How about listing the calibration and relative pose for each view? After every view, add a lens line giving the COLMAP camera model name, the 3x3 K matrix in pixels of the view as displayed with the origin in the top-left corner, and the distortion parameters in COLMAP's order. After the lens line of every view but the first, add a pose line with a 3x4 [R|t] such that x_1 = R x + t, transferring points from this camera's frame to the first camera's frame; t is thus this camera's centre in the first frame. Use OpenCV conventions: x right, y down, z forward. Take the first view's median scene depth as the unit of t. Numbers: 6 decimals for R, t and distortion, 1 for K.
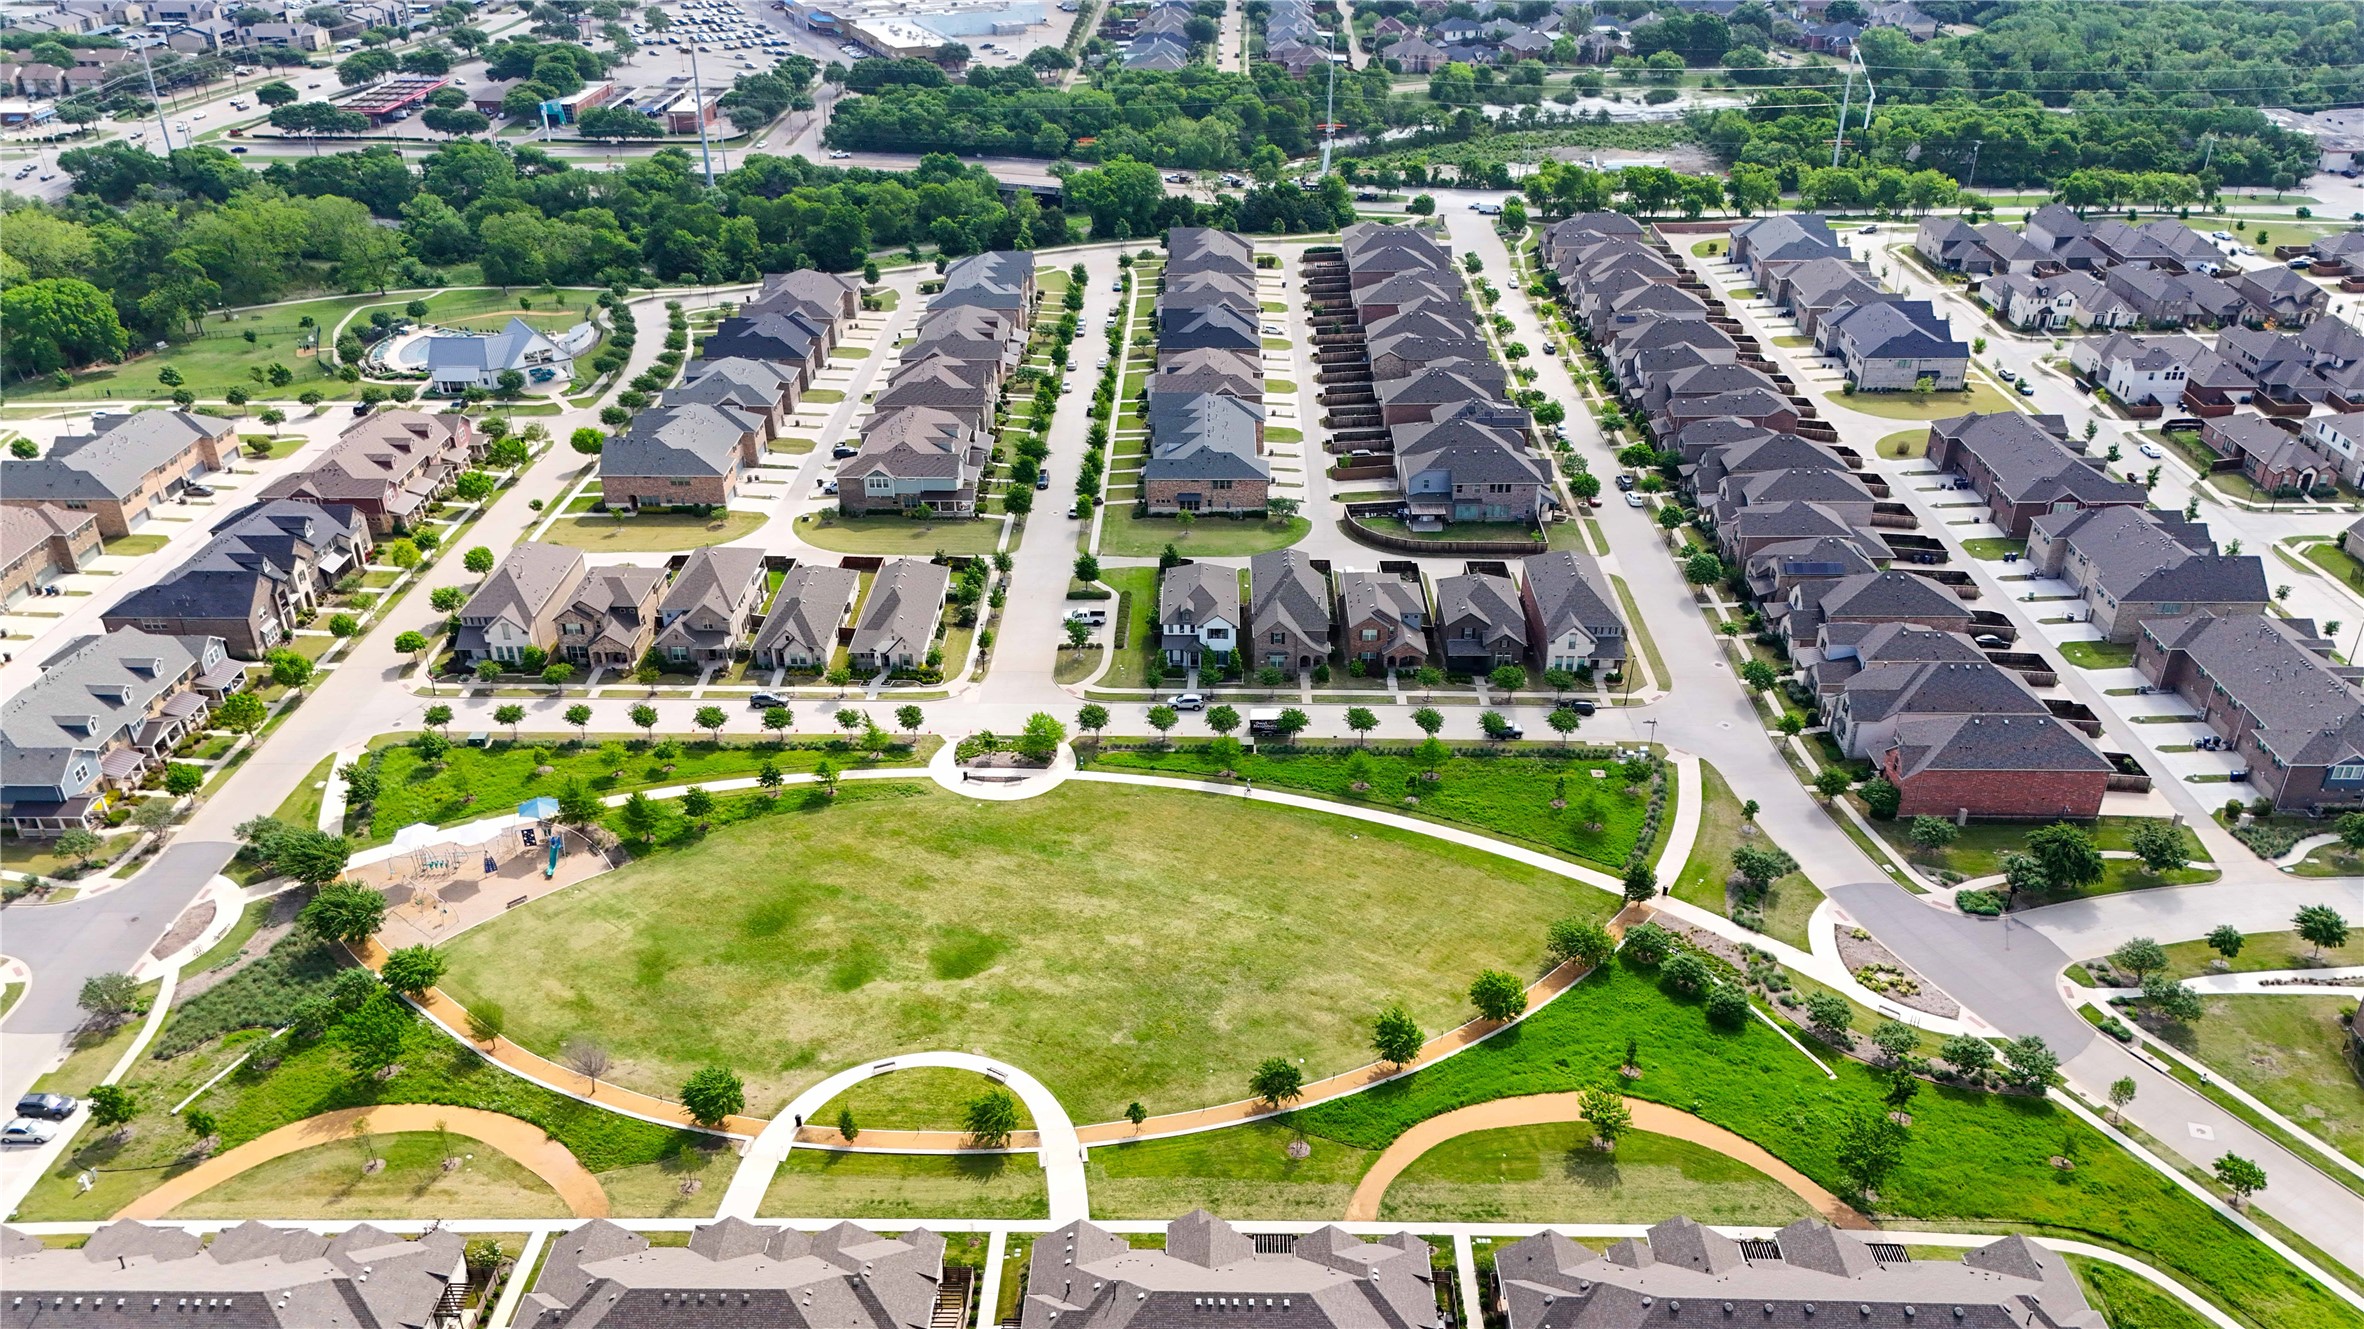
lens RADIAL K [[1769.8, 0, 1176.2], [0, 1769.8, 630.5], [0, 0, 1]] dist [0.074578, -0.075574]
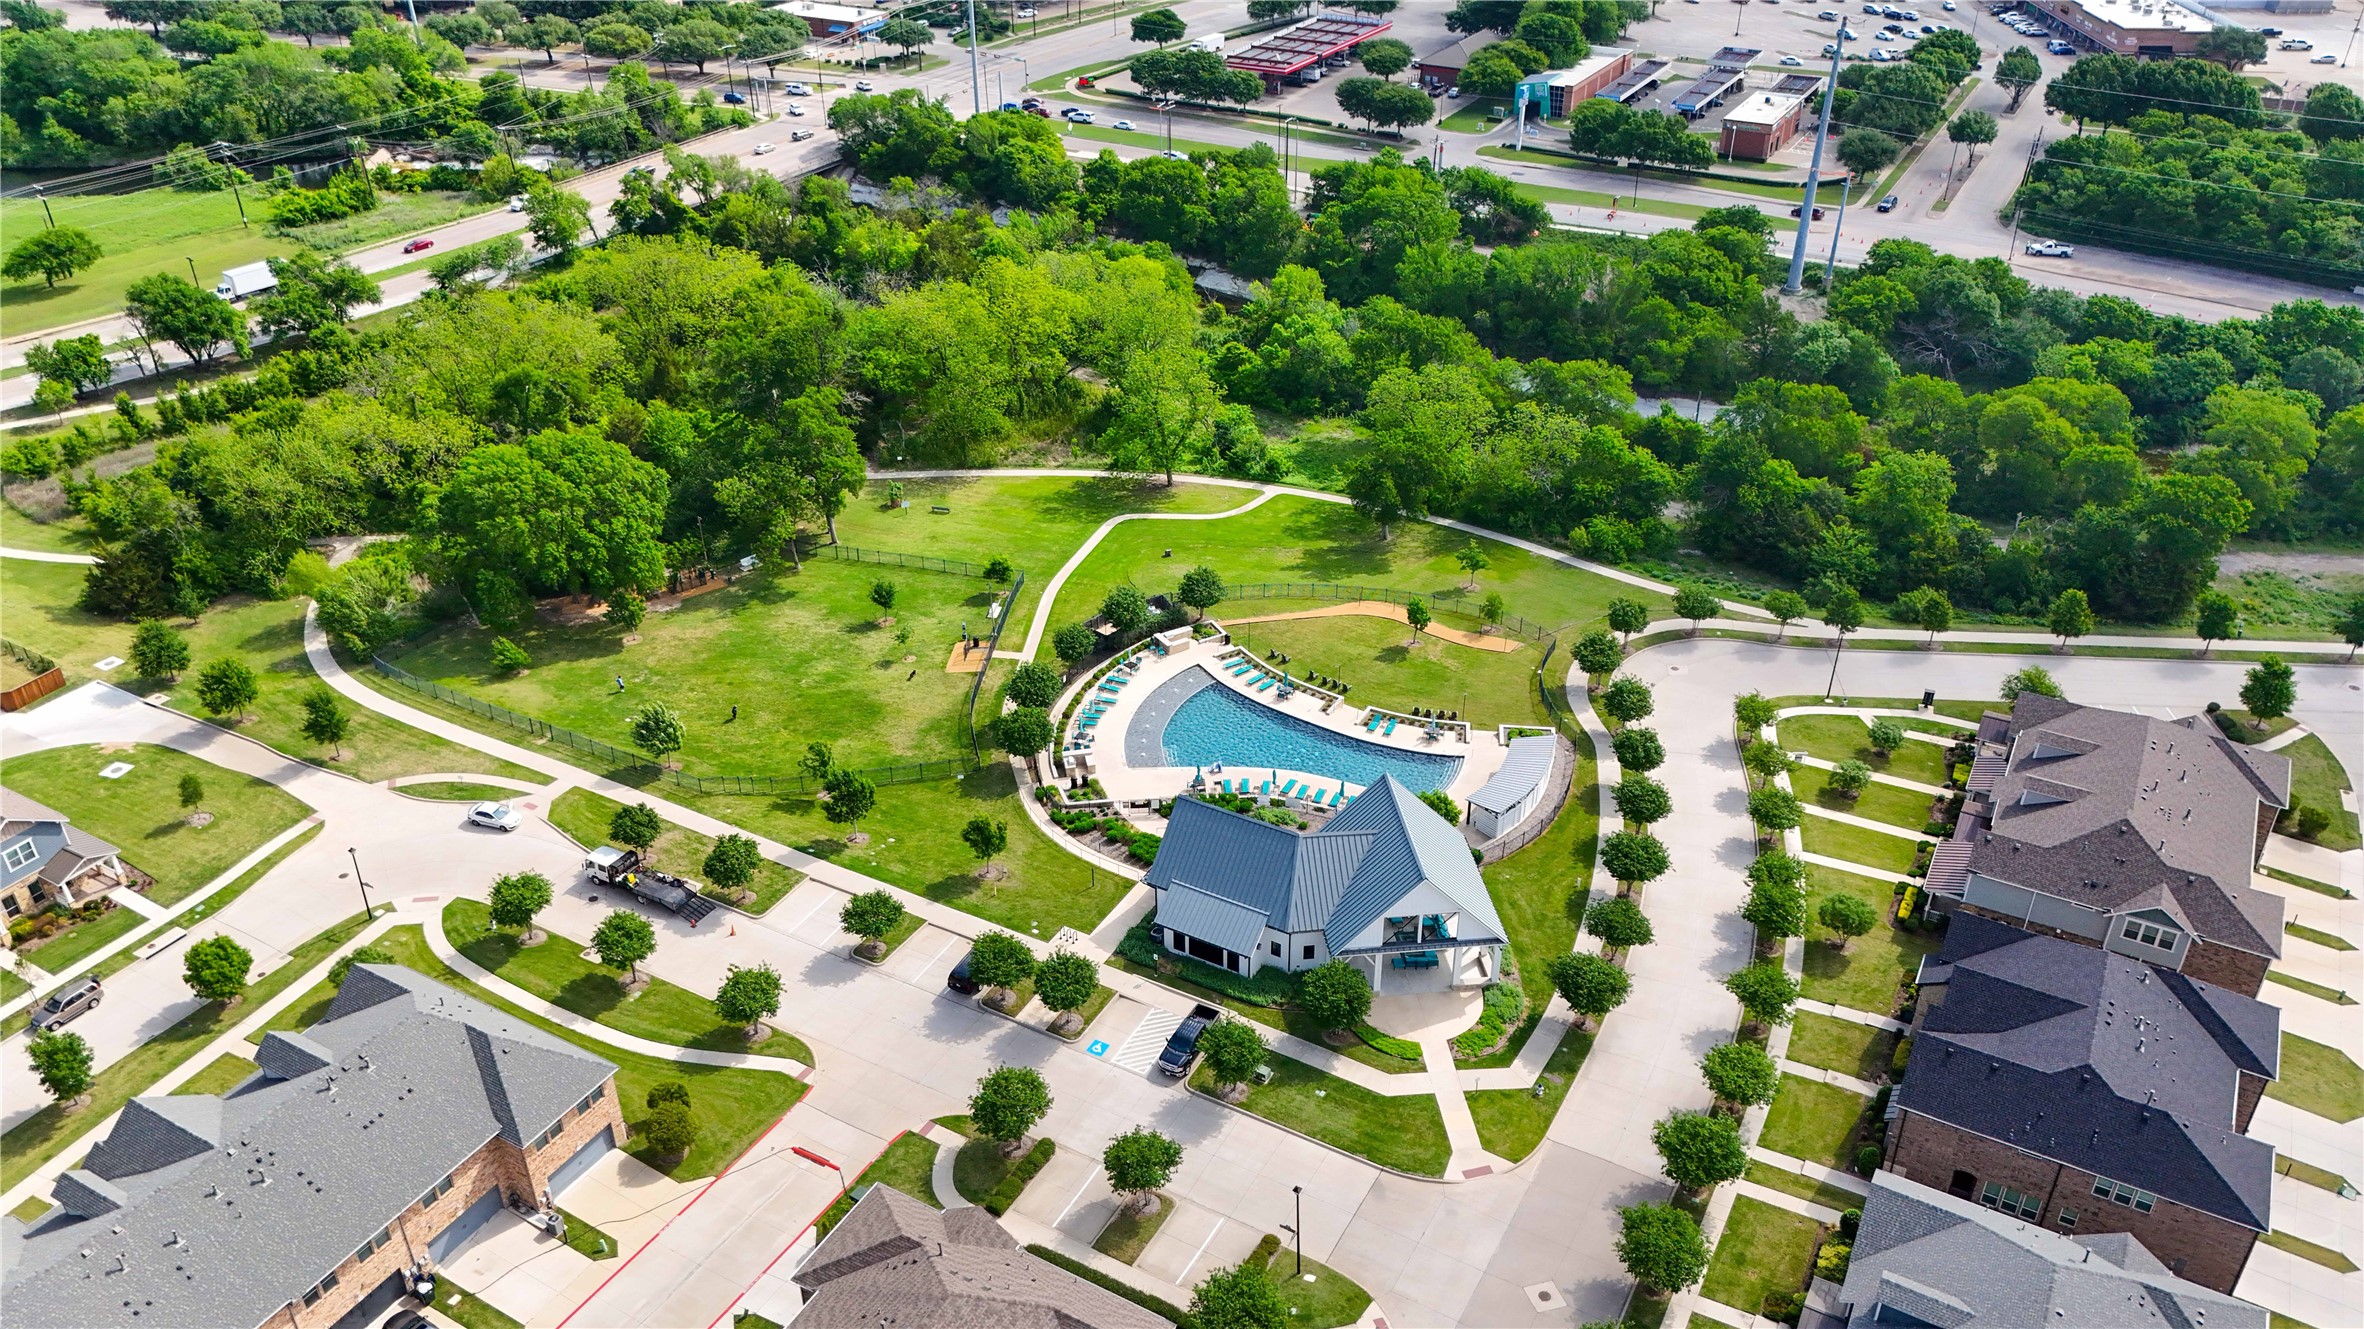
lens RADIAL K [[1769.8, 0, 1176.2], [0, 1769.8, 630.5], [0, 0, 1]] dist [0.074578, -0.075574]
pose [[0.880212, 0.239584, -0.409667, -0.166725], [-0.219691, 0.970859, 0.095755, -0.148451], [0.420670, 0.005715, 0.907196, 0.405639]]
